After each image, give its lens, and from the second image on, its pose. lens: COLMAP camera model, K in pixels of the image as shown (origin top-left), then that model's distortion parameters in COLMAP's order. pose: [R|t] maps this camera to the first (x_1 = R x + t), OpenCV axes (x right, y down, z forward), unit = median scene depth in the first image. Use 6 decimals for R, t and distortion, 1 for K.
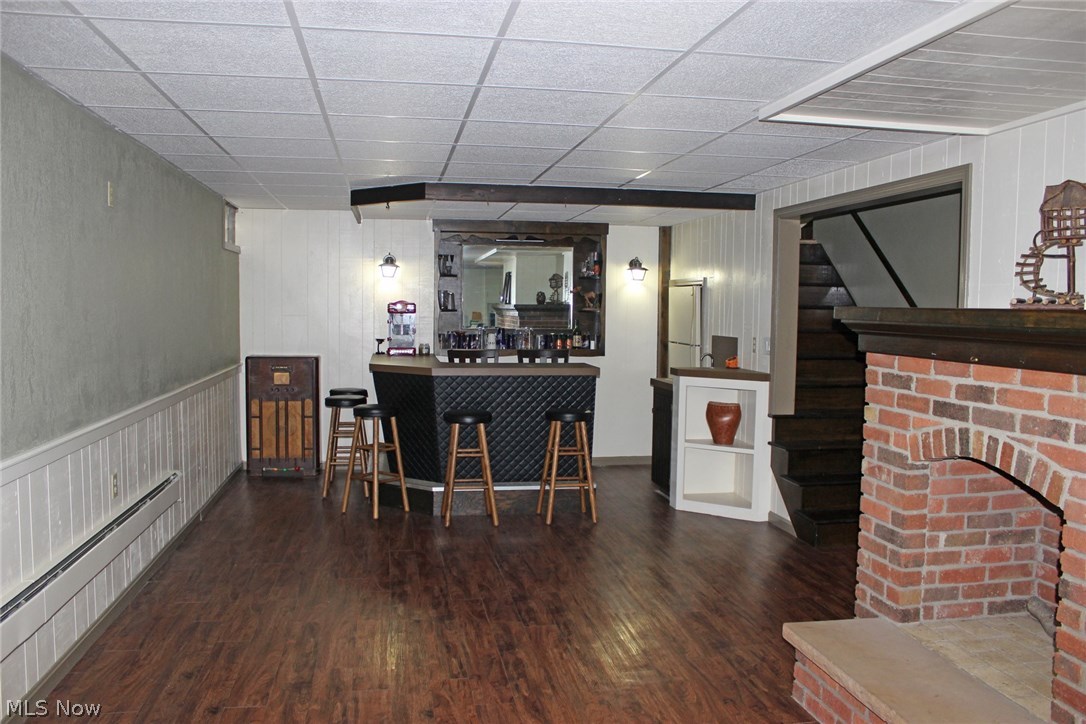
lens RADIAL K [[890.6, 0, 543.0], [0, 890.6, 362.0], [0, 0, 1]] dist [-0.153921, 0.128160]
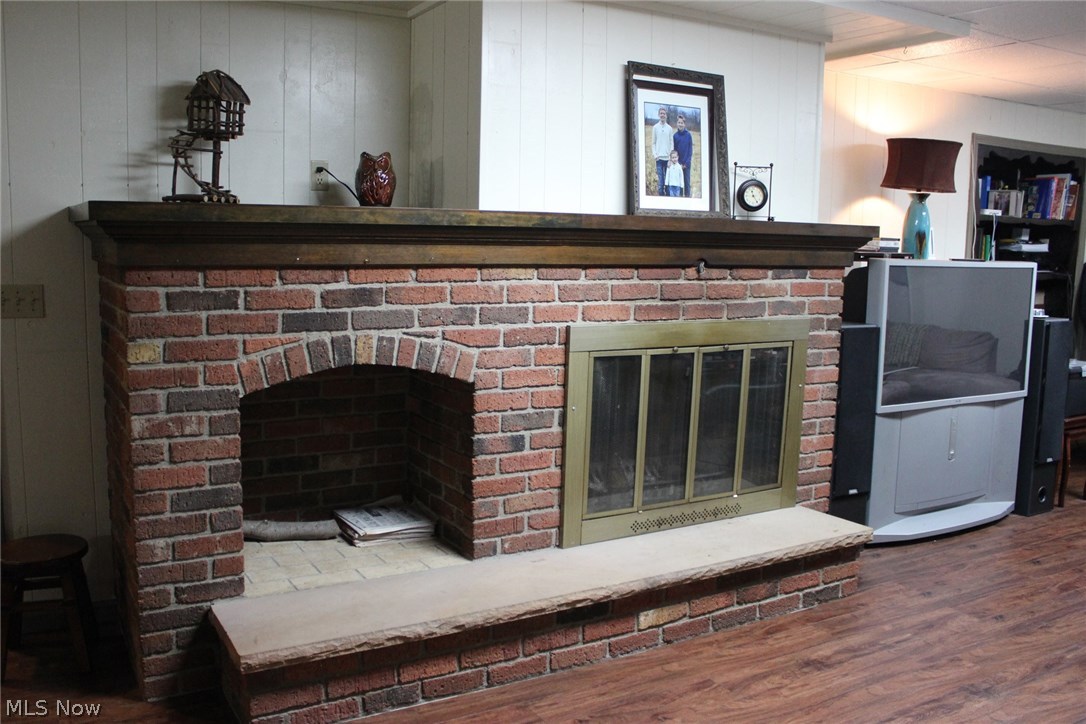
lens RADIAL K [[942.1, 0, 543.0], [0, 942.1, 362.0], [0, 0, 1]] dist [-0.173837, 0.169820]
pose [[-0.336455, -0.138080, 0.931521, -0.513122], [0.041356, 0.986071, 0.161104, -0.048826], [-0.940791, 0.092728, -0.326058, 1.100445]]
